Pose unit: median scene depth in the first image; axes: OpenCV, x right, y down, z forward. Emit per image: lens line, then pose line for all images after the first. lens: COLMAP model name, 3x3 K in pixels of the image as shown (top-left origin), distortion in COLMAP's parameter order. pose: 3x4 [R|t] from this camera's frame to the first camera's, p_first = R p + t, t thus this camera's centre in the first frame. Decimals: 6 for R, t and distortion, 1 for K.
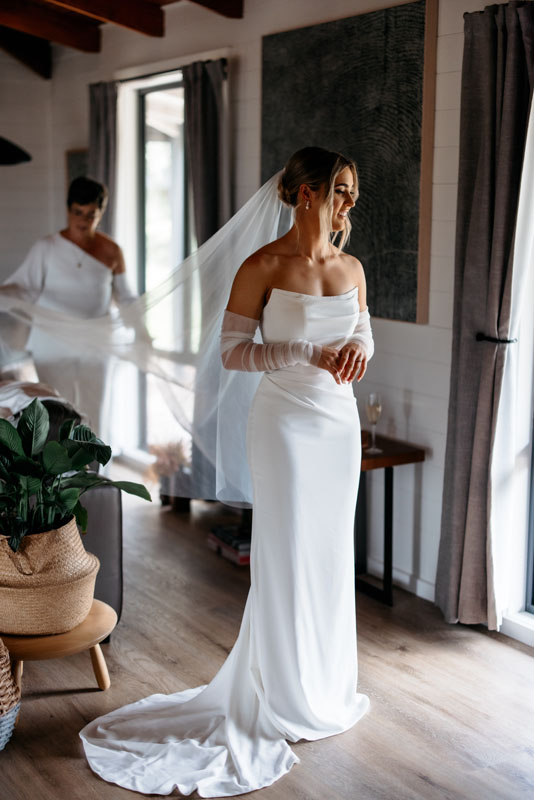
lens RADIAL K [[1151.6, 0, 267.0], [0, 1151.6, 400.0], [0, 0, 1]] dist [0.015204, 0.040392]
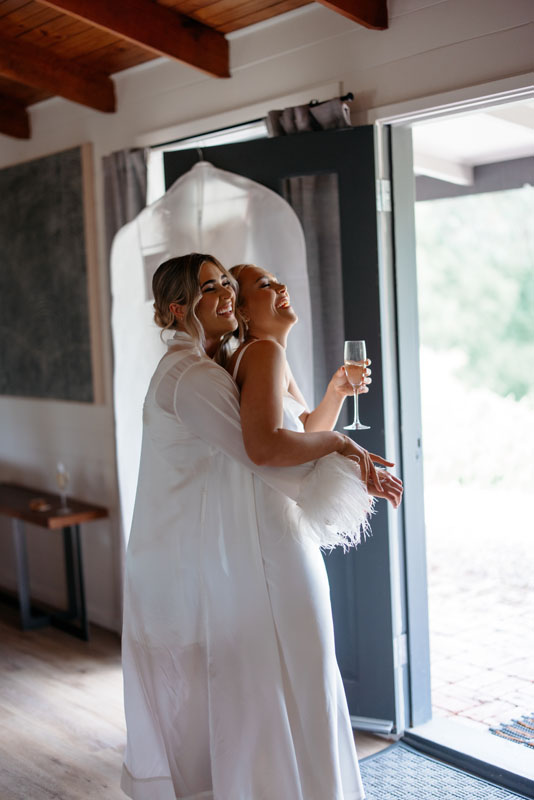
lens RADIAL K [[1151.6, 0, 267.0], [0, 1151.6, 400.0], [0, 0, 1]] dist [0.015204, 0.040392]
pose [[0.994848, -0.064237, 0.078425, 0.221963], [0.070410, 0.994411, -0.078668, 0.038802], [-0.072933, 0.083785, 0.993811, -0.231294]]
